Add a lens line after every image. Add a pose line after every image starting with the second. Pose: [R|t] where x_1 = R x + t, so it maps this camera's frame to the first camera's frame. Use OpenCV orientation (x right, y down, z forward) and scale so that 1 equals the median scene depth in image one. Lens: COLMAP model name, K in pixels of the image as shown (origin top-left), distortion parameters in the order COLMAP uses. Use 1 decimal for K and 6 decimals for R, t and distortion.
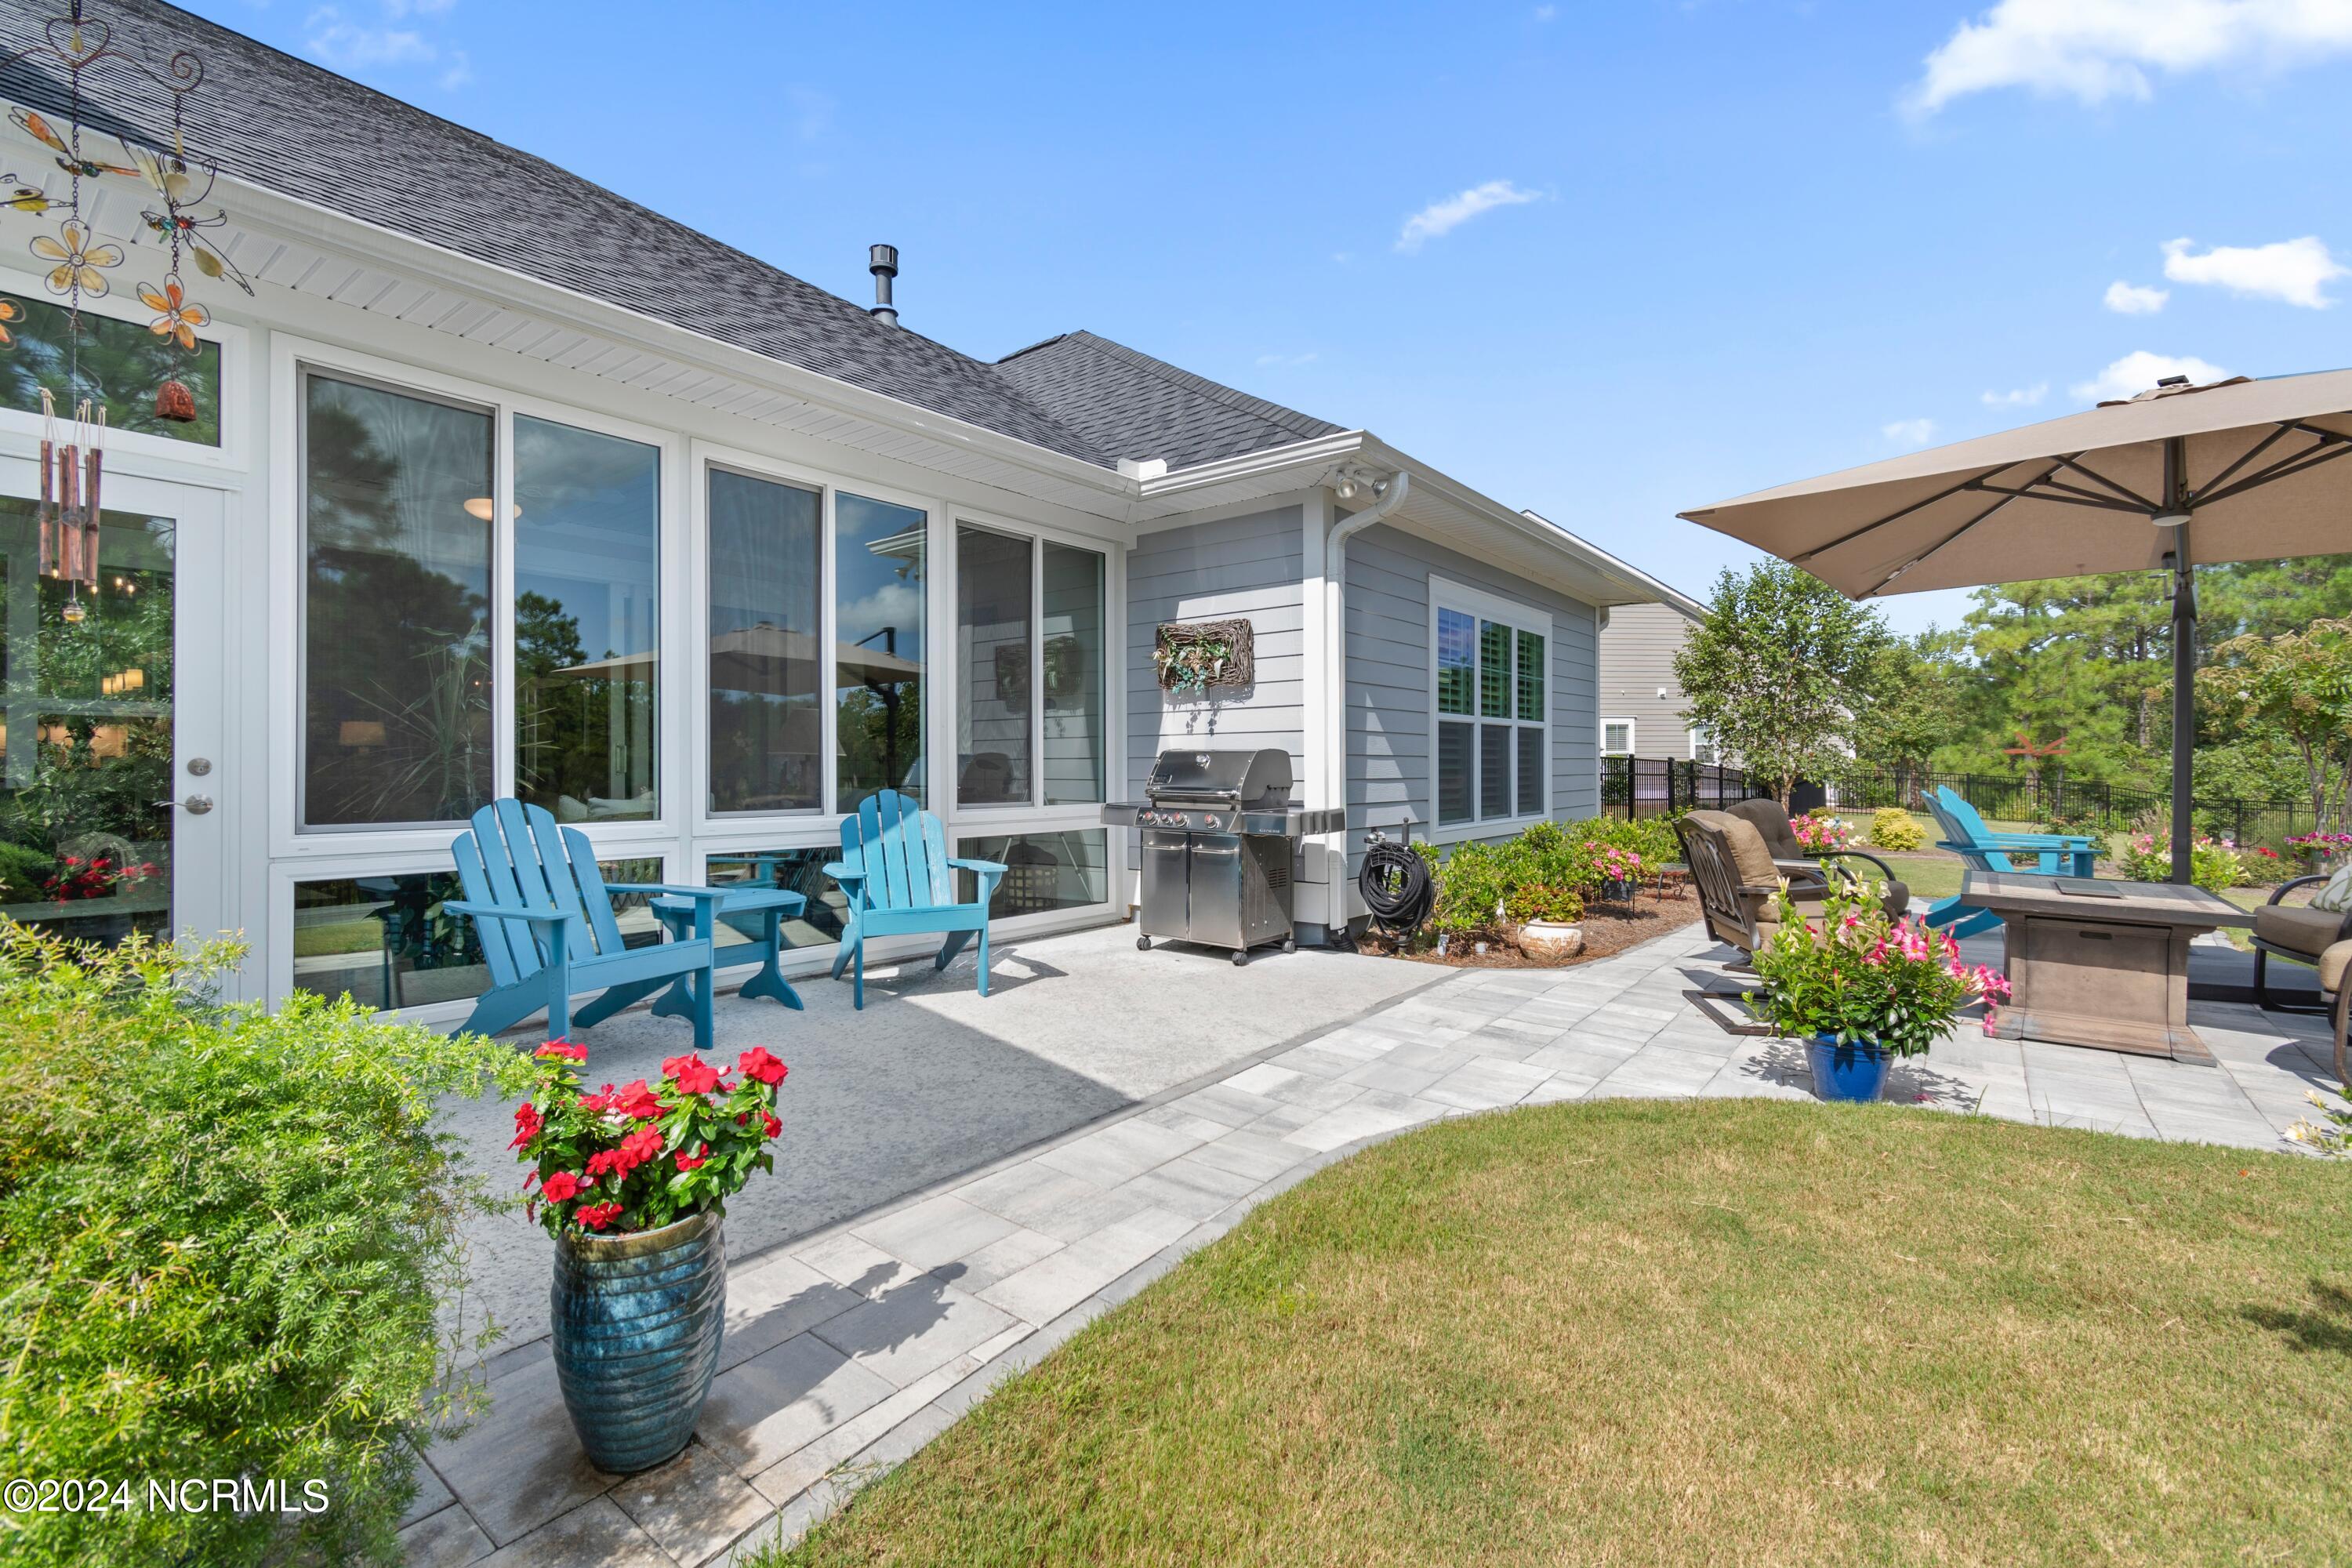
lens RADIAL K [[1014.5, 0, 1196.7], [0, 1014.5, 760.3], [0, 0, 1]] dist [-0.000508, -0.000670]
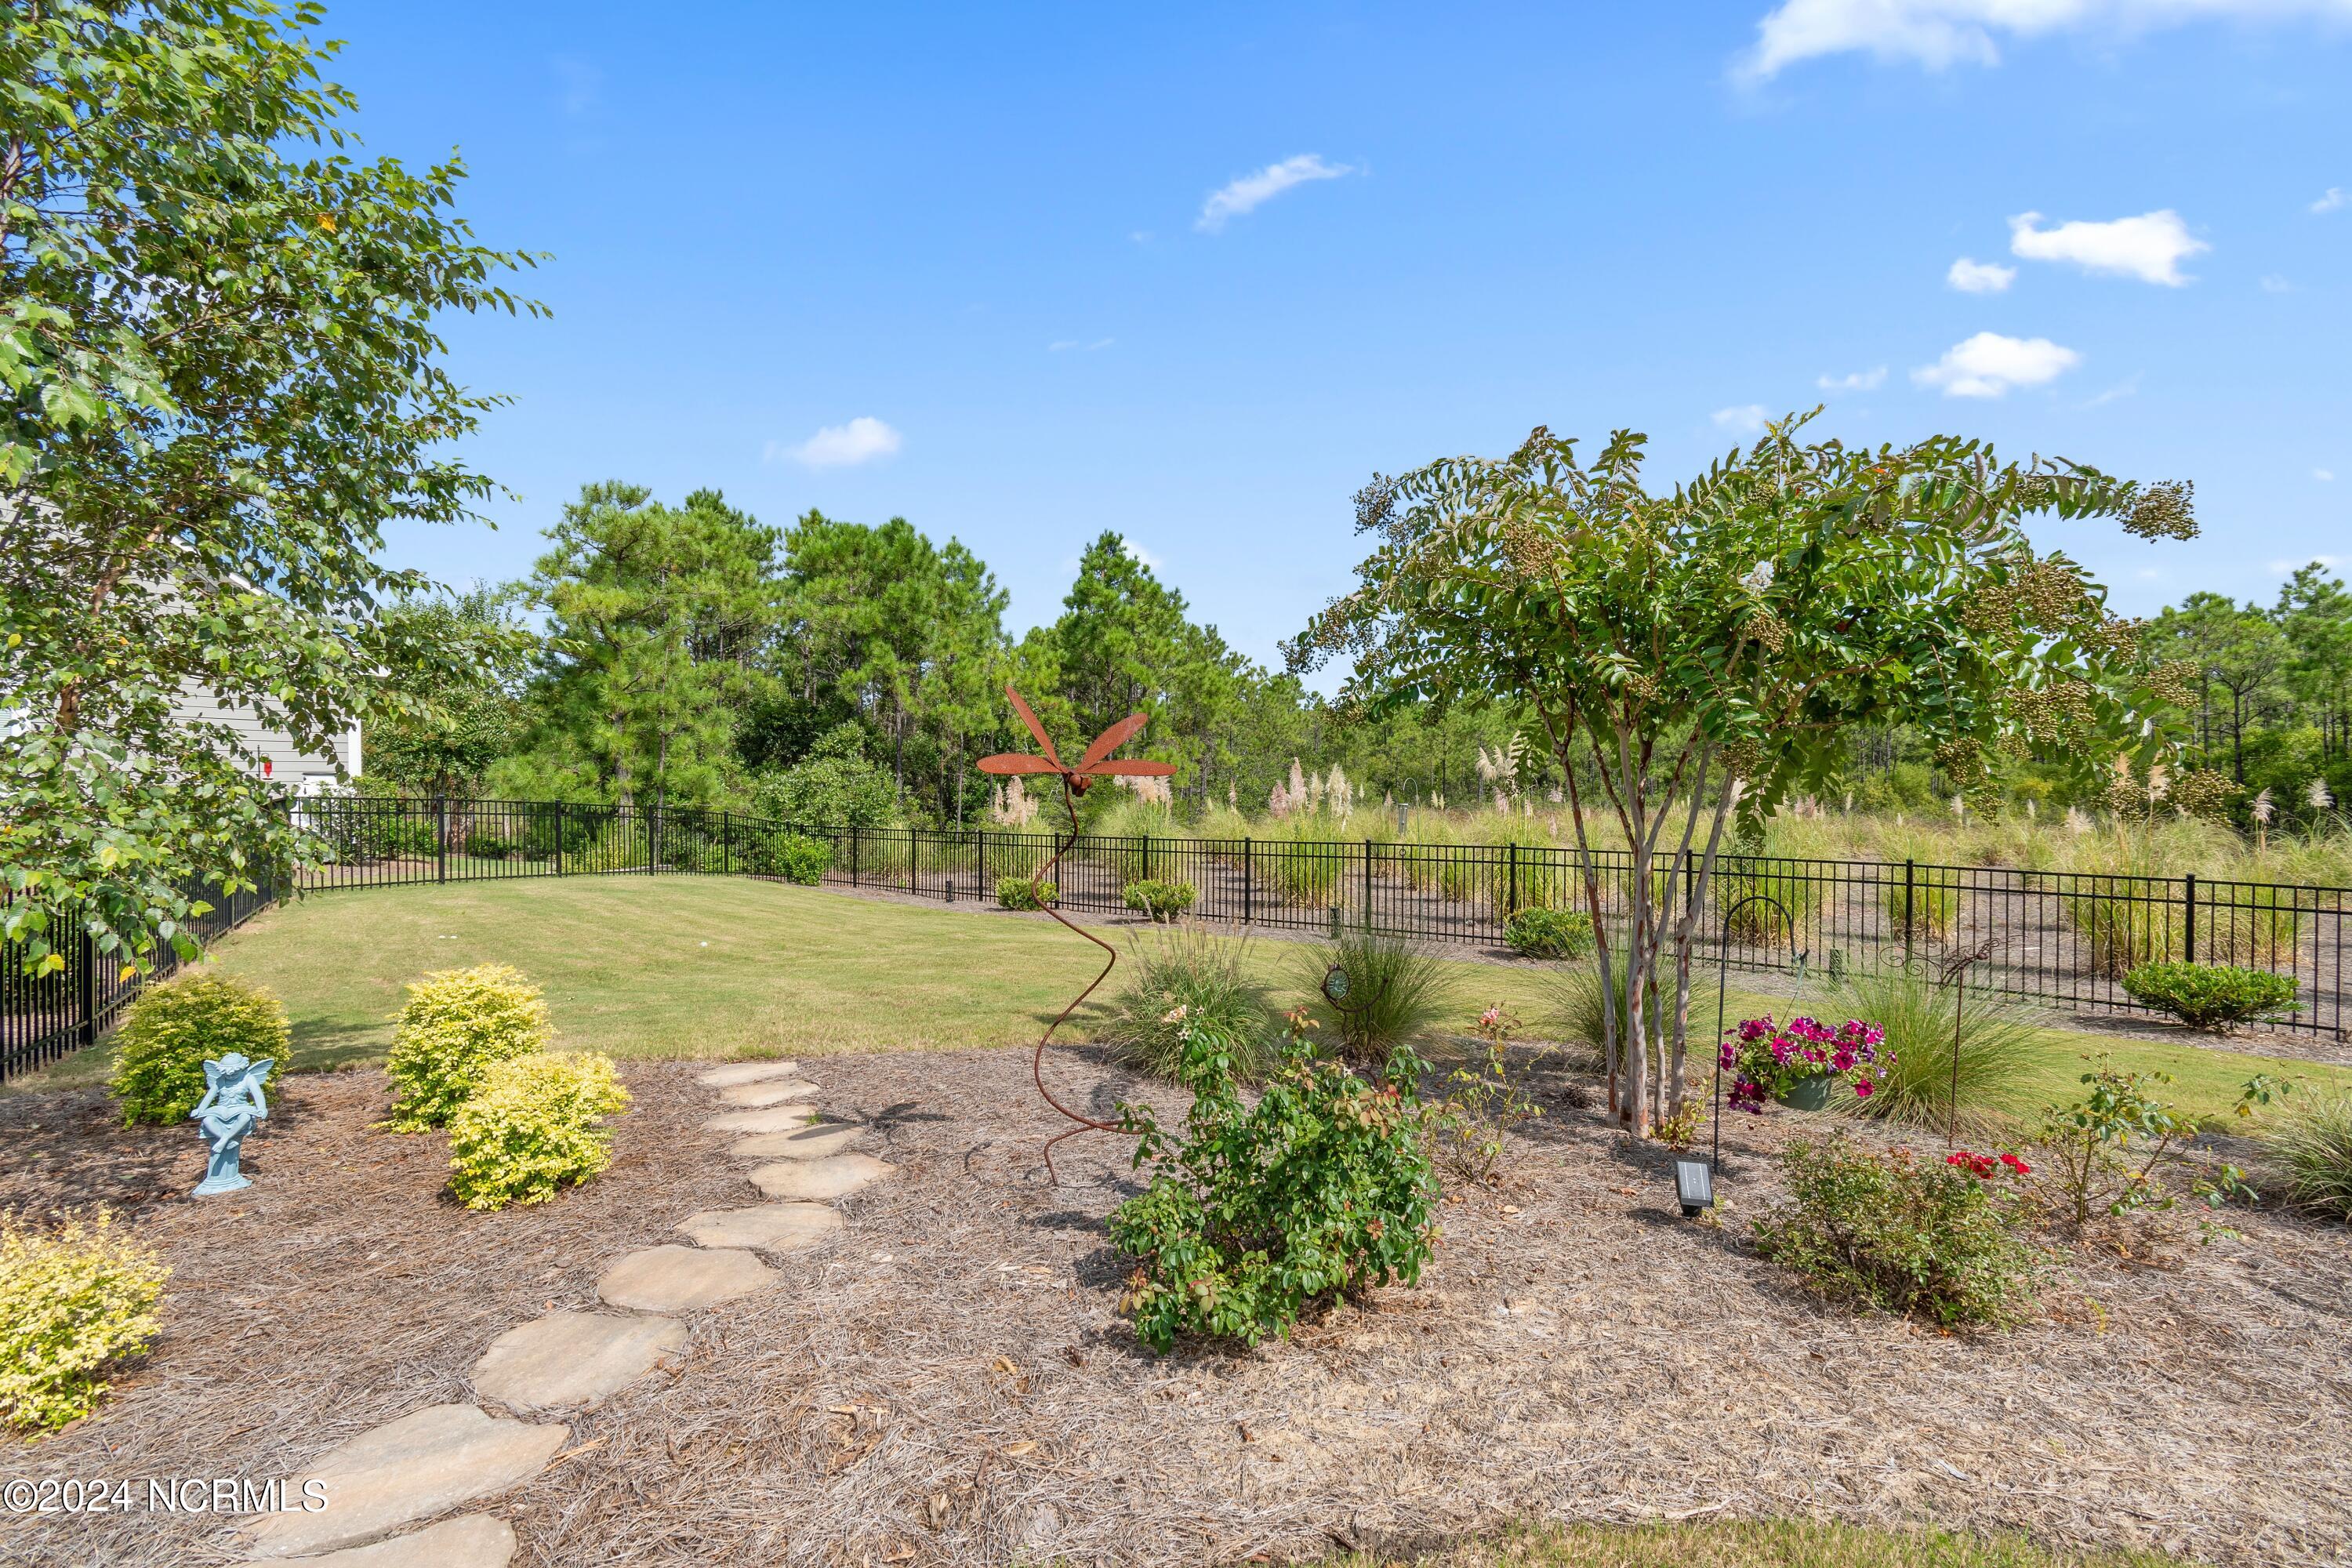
lens RADIAL K [[1014.5, 0, 1175.6], [0, 1014.5, 782.0], [0, 0, 1]] dist [-0.000508, -0.000670]
pose [[0.298275, -0.003883, 0.954472, 0.262738], [-0.006731, 0.999958, 0.006171, -0.004511], [-0.954456, -0.008265, 0.298236, 0.424055]]
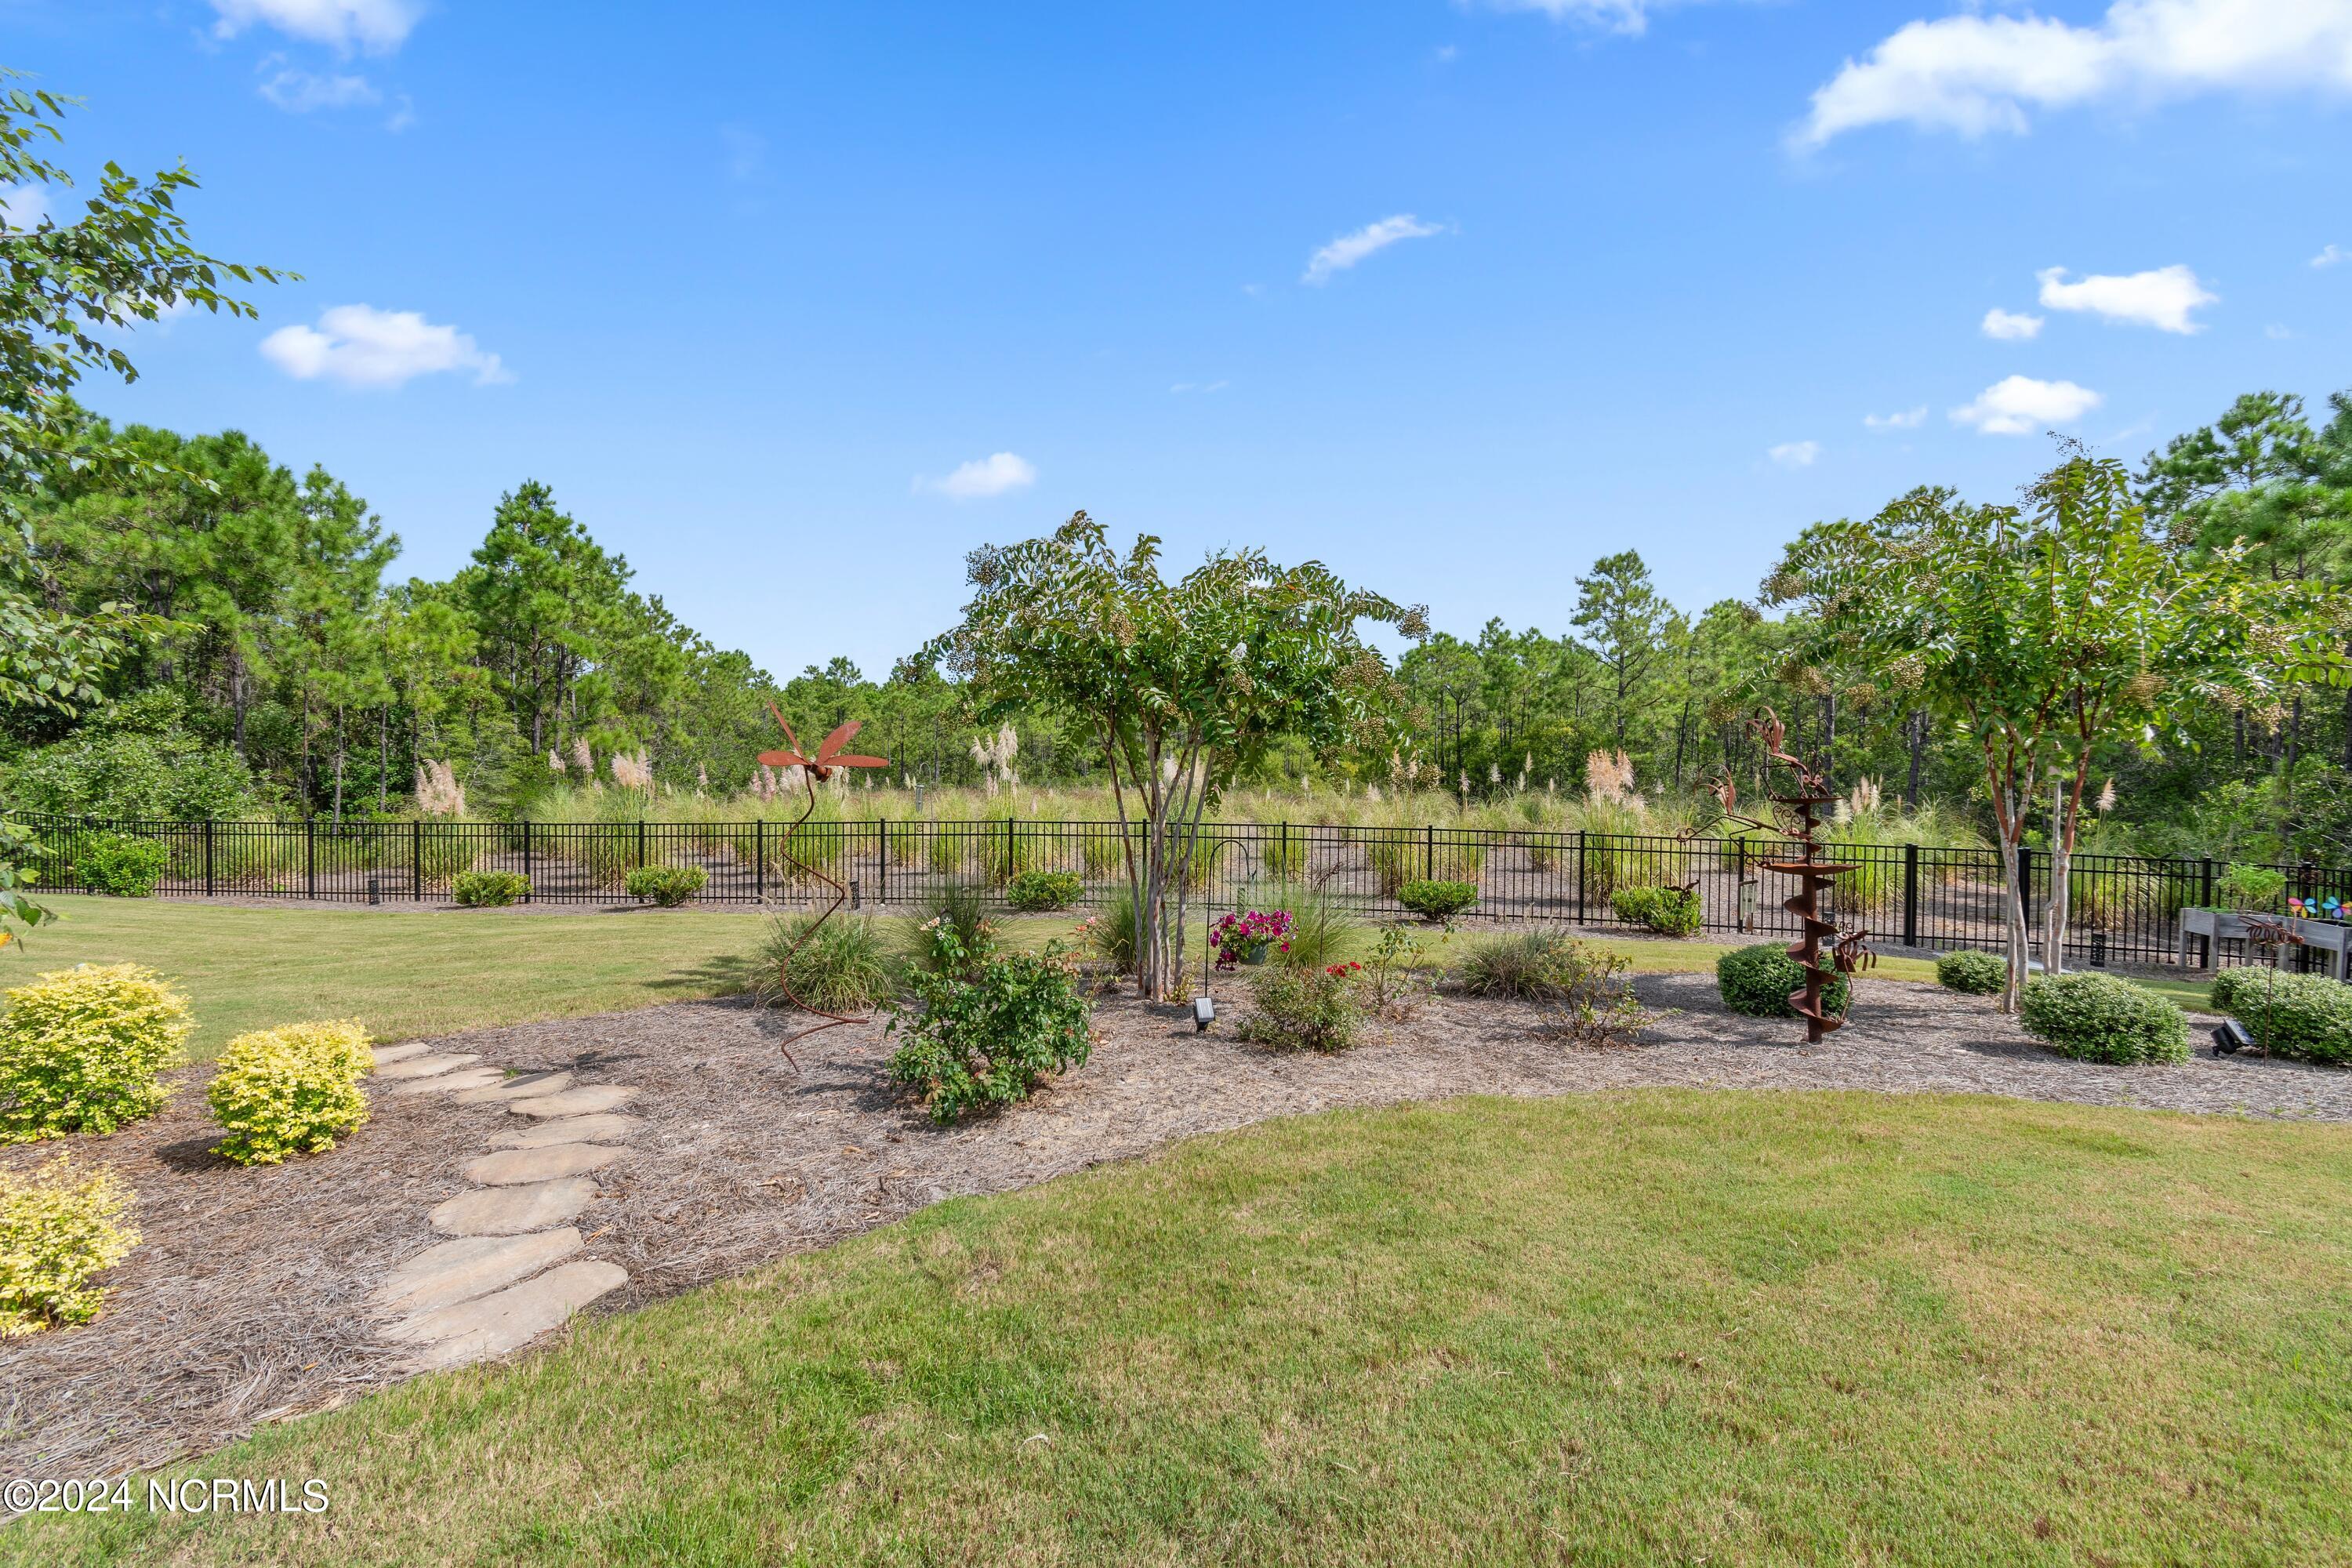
lens RADIAL K [[1014.5, 0, 1152.2], [0, 1014.5, 767.9], [0, 0, 1]] dist [-0.000508, -0.000670]
pose [[-0.209405, -0.007268, 0.977802, 0.208318], [-0.010138, 0.999935, 0.005261, -0.005466], [-0.977776, -0.008811, -0.209465, 0.450194]]
